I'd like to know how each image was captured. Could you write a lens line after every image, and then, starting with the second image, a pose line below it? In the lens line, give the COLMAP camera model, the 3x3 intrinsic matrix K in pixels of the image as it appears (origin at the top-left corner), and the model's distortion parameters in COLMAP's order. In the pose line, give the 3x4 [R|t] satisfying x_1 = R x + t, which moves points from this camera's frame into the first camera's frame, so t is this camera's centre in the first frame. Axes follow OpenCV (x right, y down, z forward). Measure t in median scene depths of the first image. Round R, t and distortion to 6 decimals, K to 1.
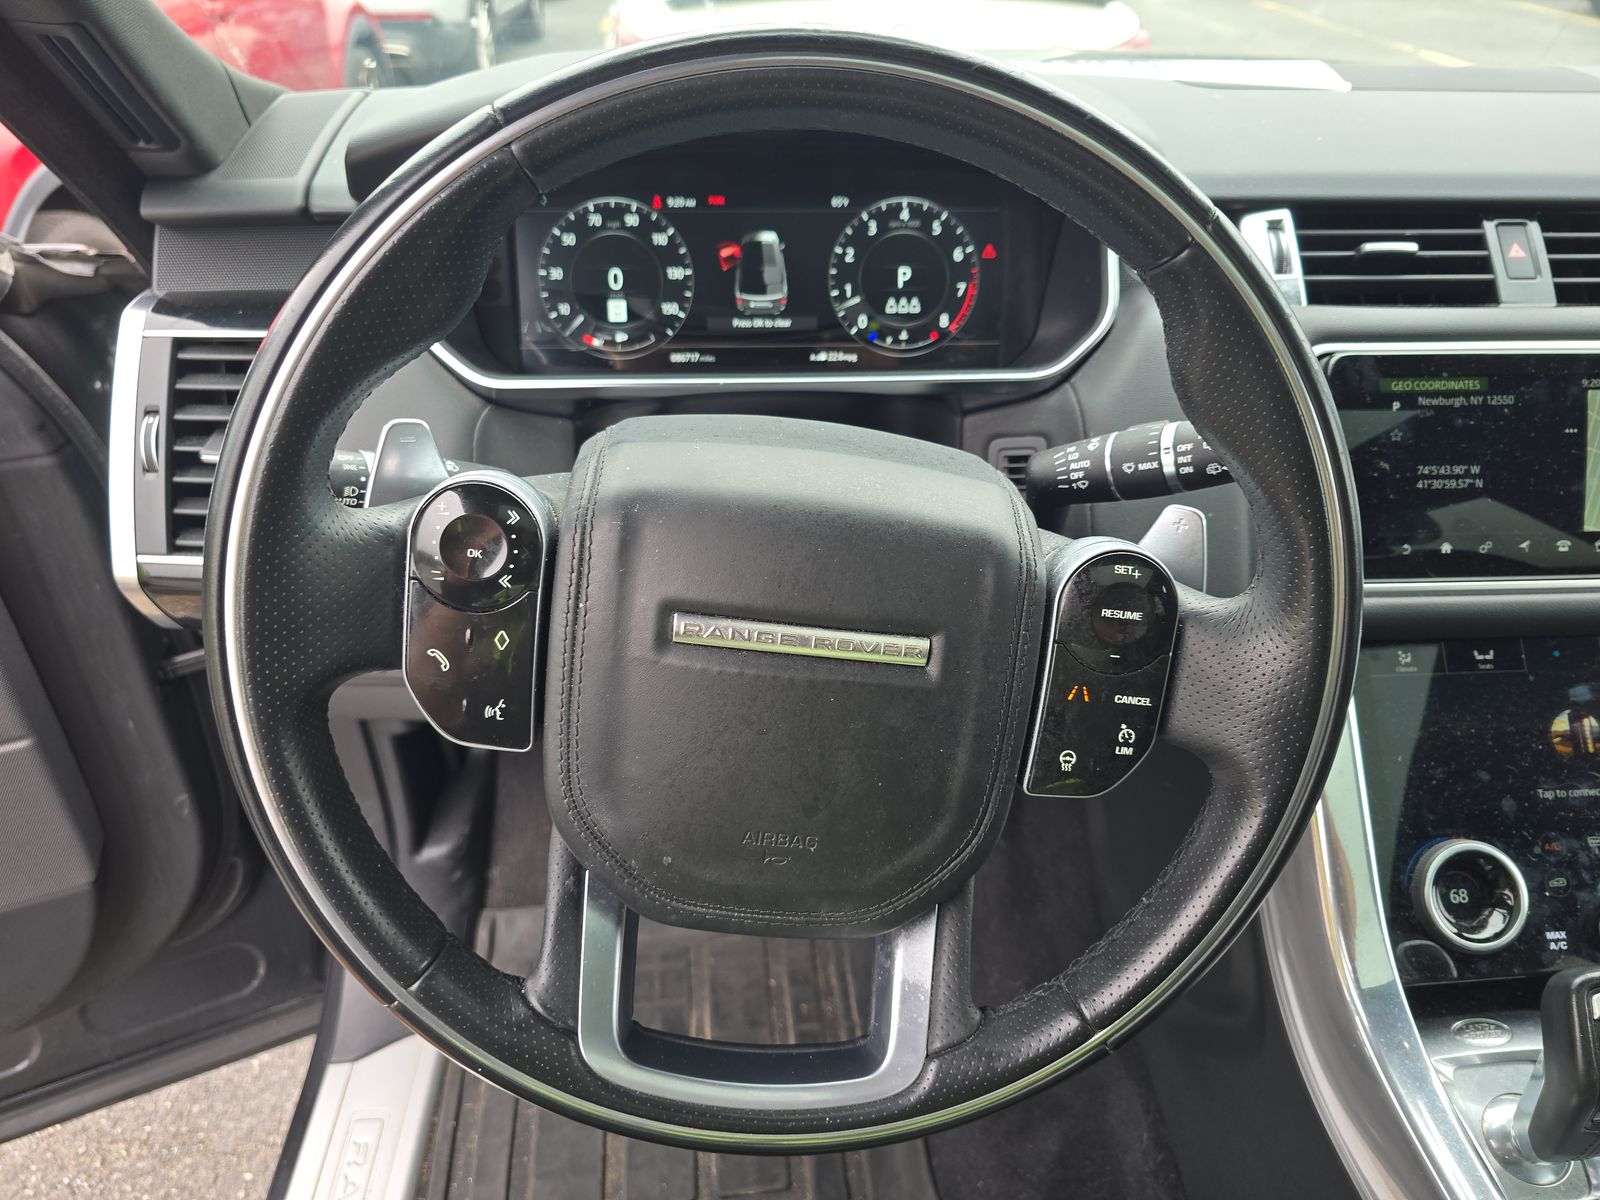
lens RADIAL K [[1080.2, 0, 807.0], [0, 1080.2, 626.1], [0, 0, 1]] dist [0.033302, -0.031742]
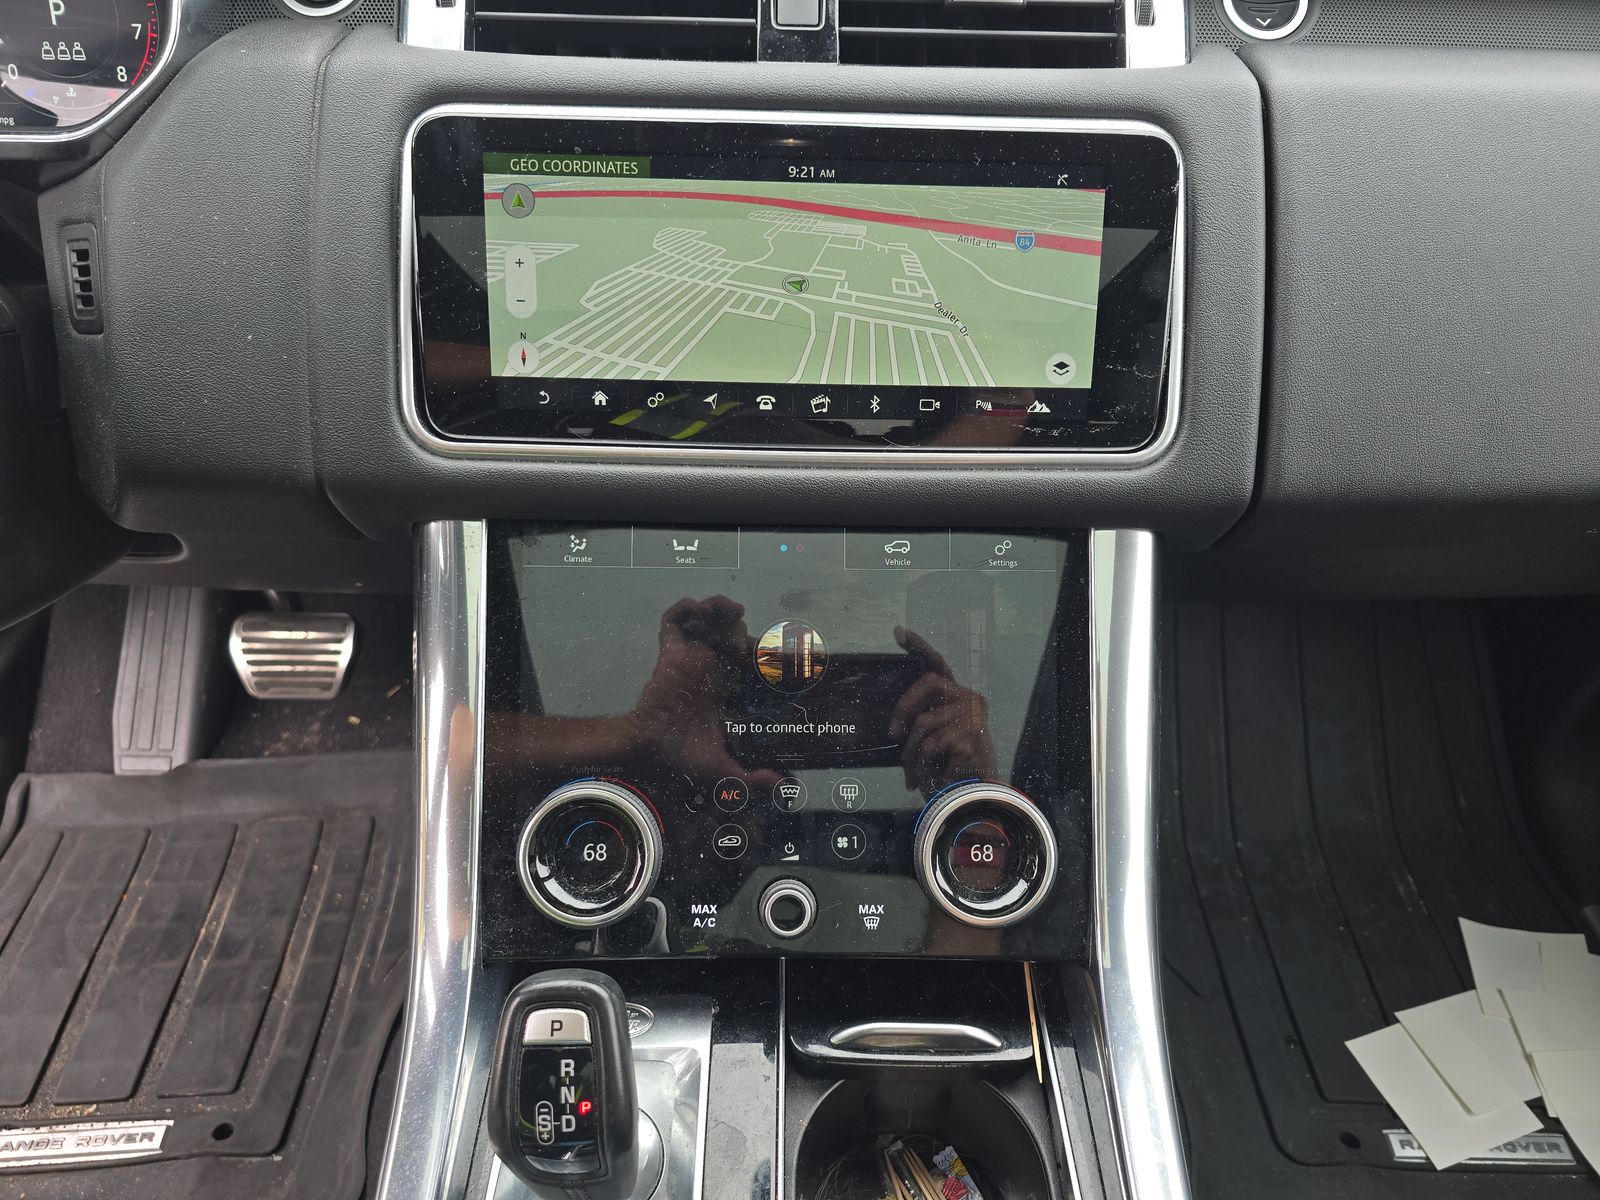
lens RADIAL K [[1080.2, 0, 807.0], [0, 1080.2, 626.1], [0, 0, 1]] dist [0.033302, -0.031742]
pose [[0.997730, 0.046174, -0.049012, 0.669212], [-0.039341, 0.990438, 0.132233, -0.018652], [0.054649, -0.130005, 0.990006, 0.223560]]
